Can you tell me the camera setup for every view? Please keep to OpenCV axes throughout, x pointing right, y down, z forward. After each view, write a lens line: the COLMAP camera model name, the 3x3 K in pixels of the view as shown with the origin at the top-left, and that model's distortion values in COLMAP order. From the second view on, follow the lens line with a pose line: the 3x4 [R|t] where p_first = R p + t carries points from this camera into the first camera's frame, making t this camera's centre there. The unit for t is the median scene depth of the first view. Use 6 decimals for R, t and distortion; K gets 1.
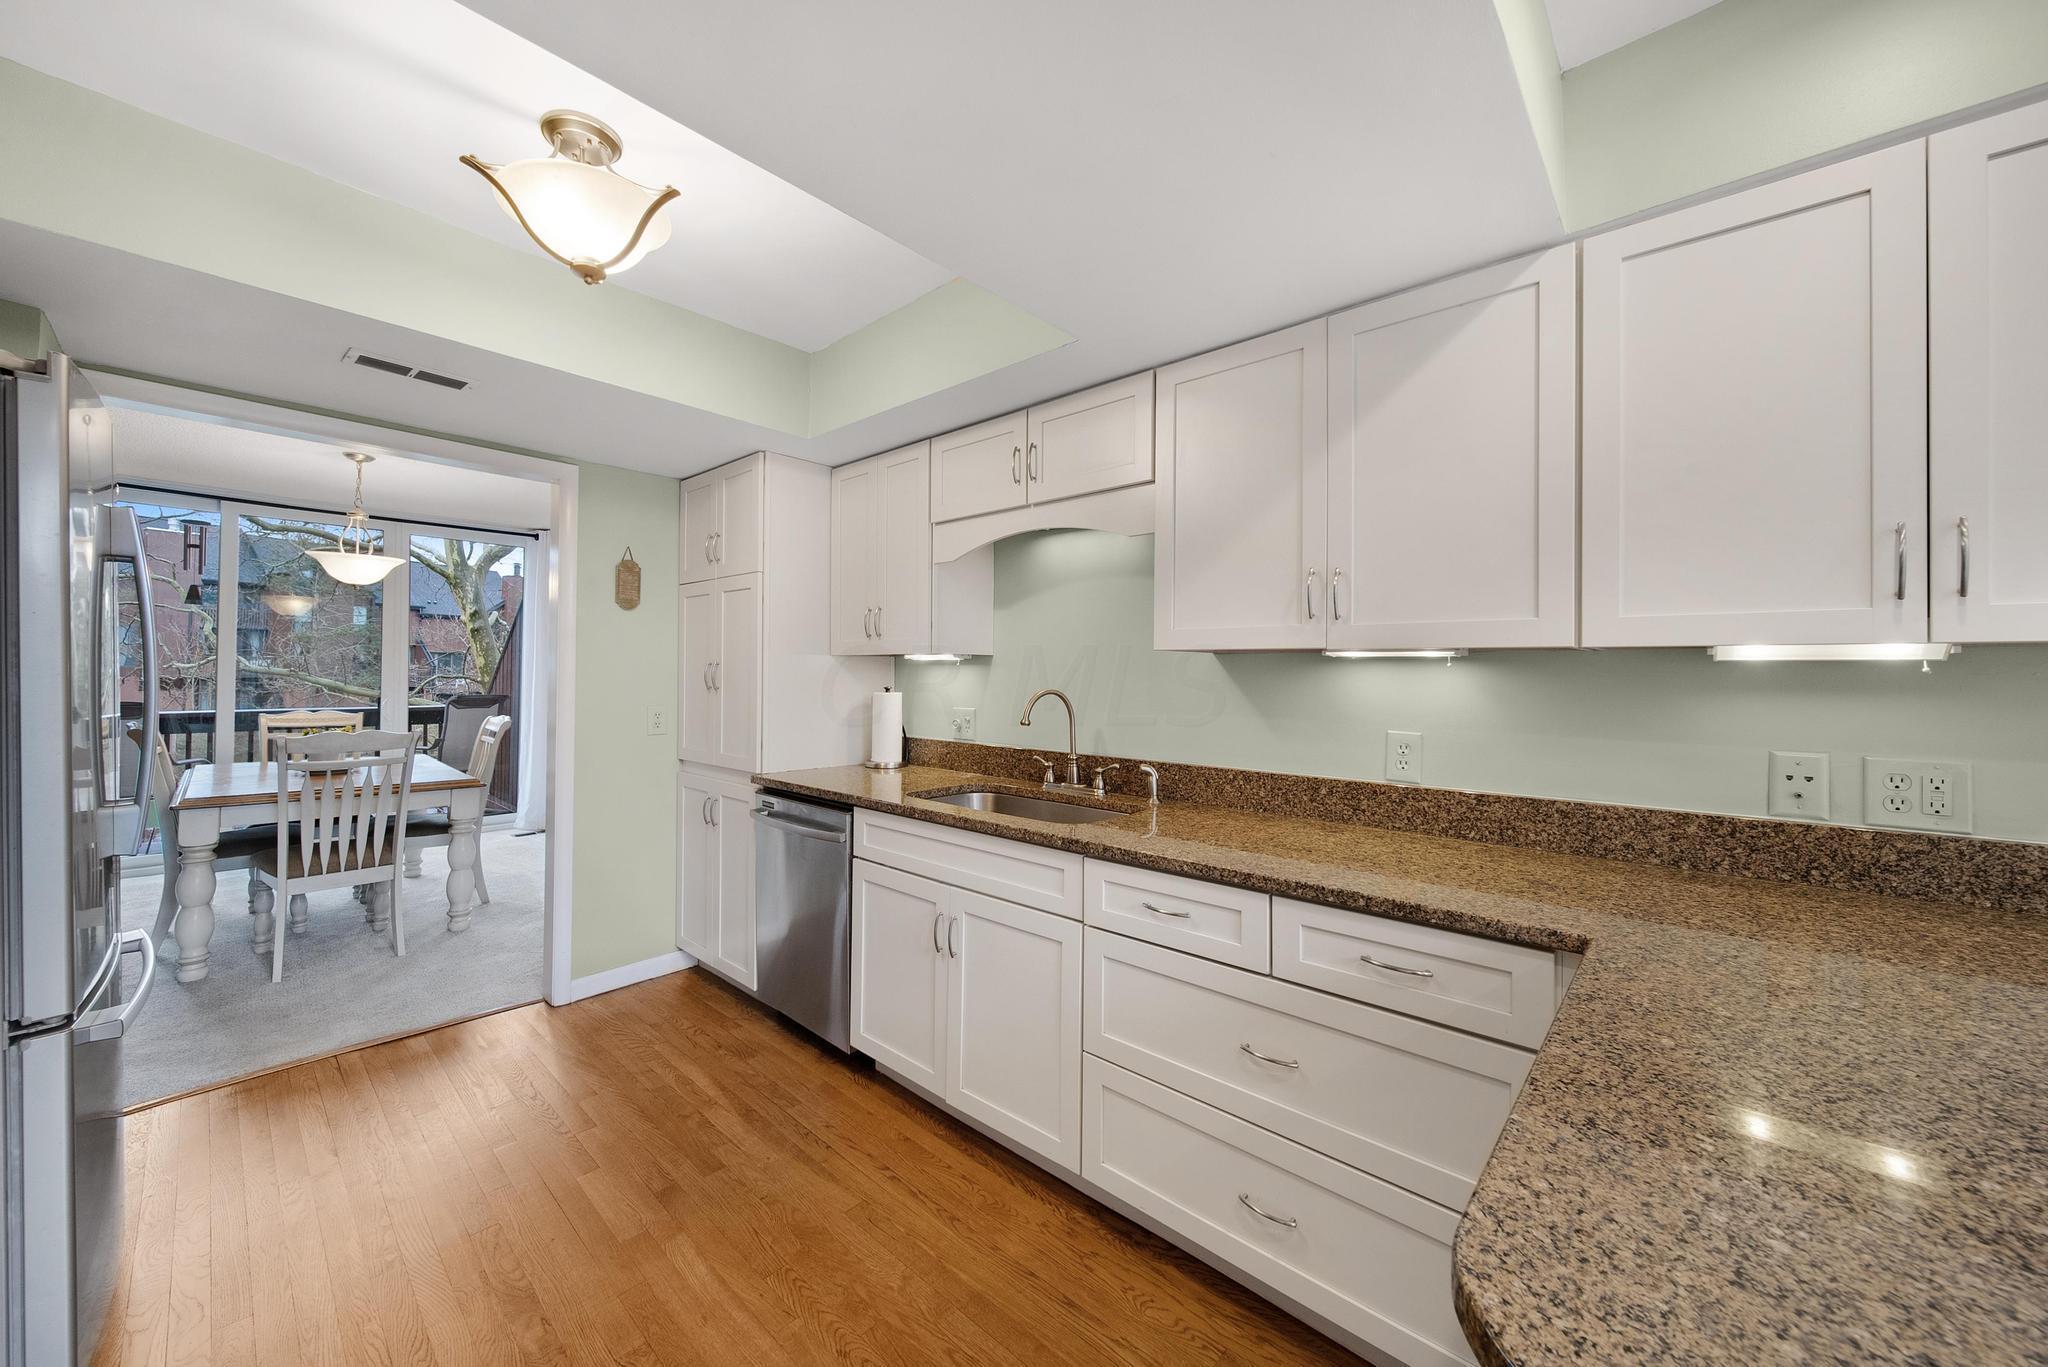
lens RADIAL K [[739.7, 0, 1001.3], [0, 739.7, 668.3], [0, 0, 1]] dist [-0.000200, -0.002590]
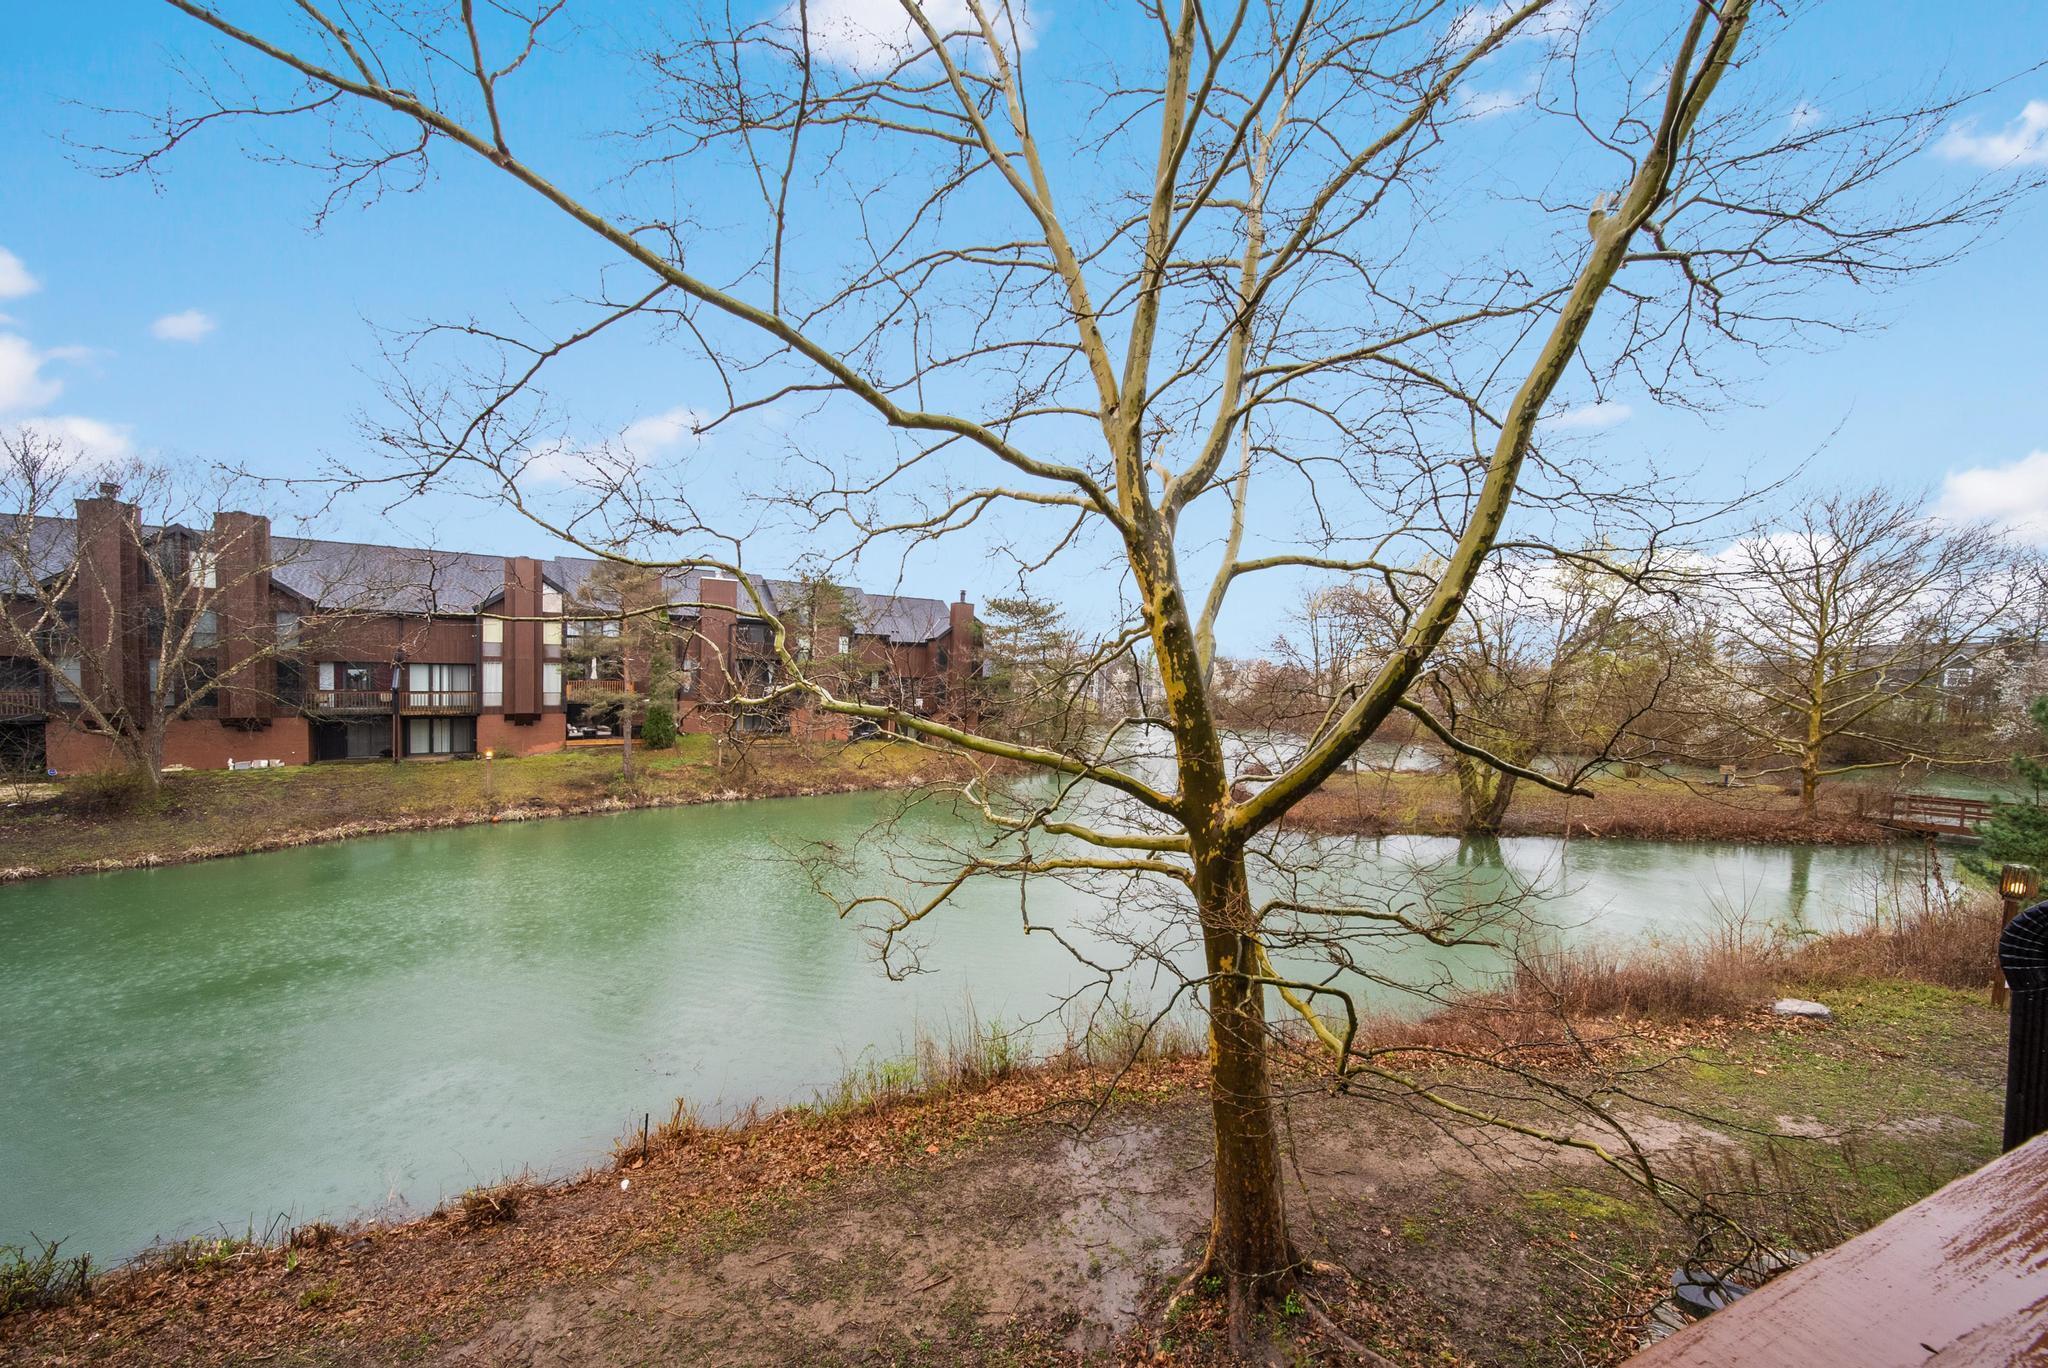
lens RADIAL K [[765.4, 0, 1034.3], [0, 765.4, 692.0], [0, 0, 1]] dist [0.000239, -0.002401]
pose [[0.903422, -0.009089, -0.428655, -2.845882], [0.012136, 0.999917, 0.004377, -0.057524], [0.428580, -0.009157, 0.903457, 2.356468]]
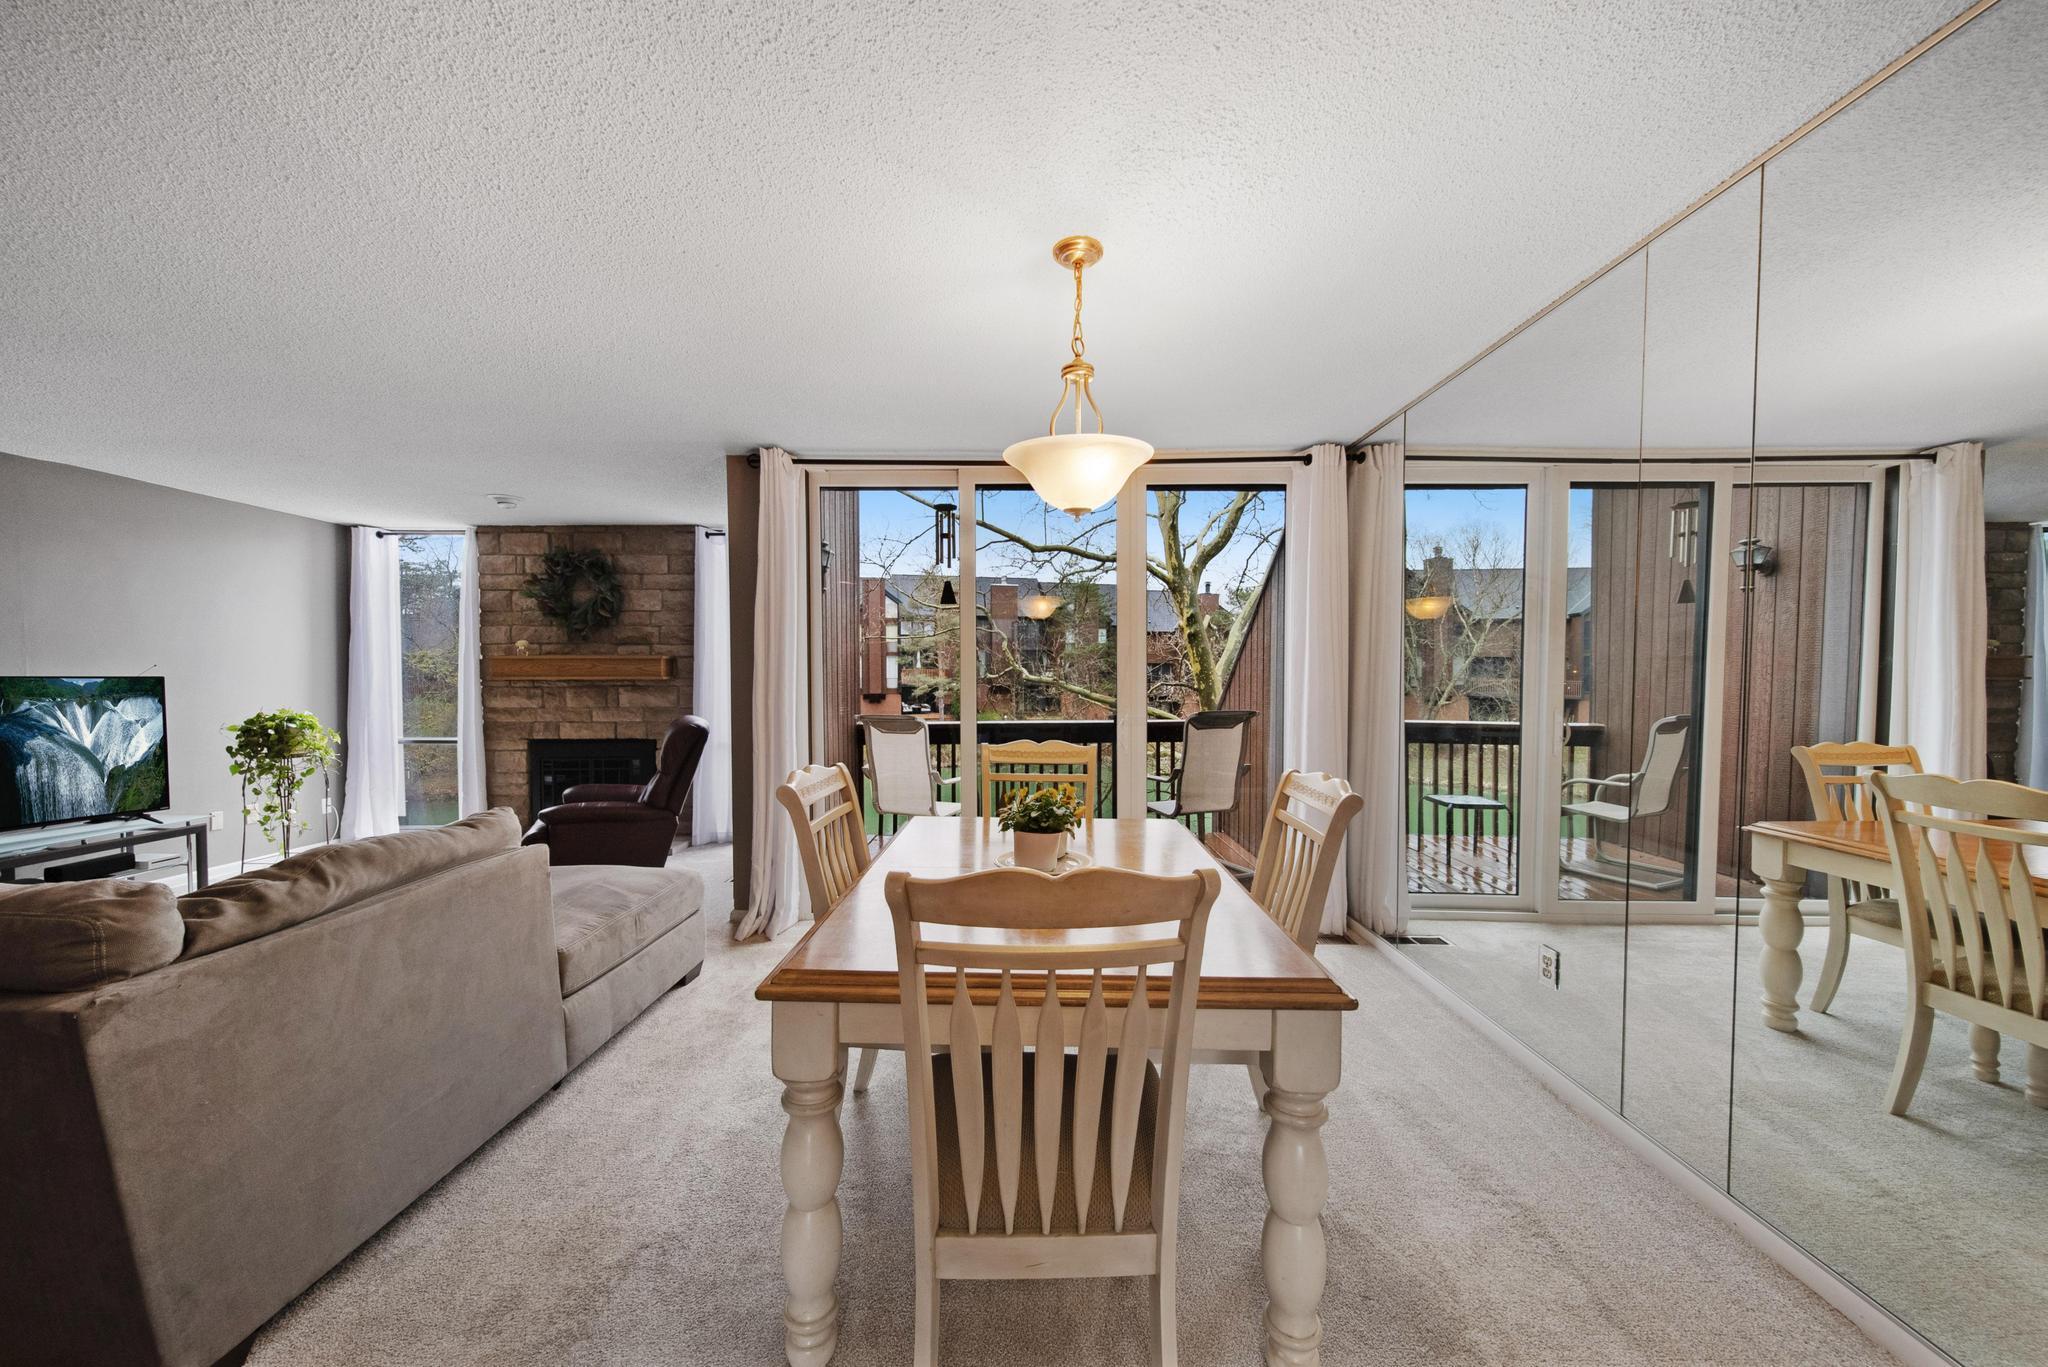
lens RADIAL K [[733.9, 0, 1006.1], [0, 733.9, 683.7], [0, 0, 1]] dist [-0.000192, -0.000028]
pose [[0.661996, -0.007990, -0.749465, -0.782009], [0.018985, 0.999801, 0.006111, 0.009901], [0.749267, -0.018274, 0.662016, 0.924086]]
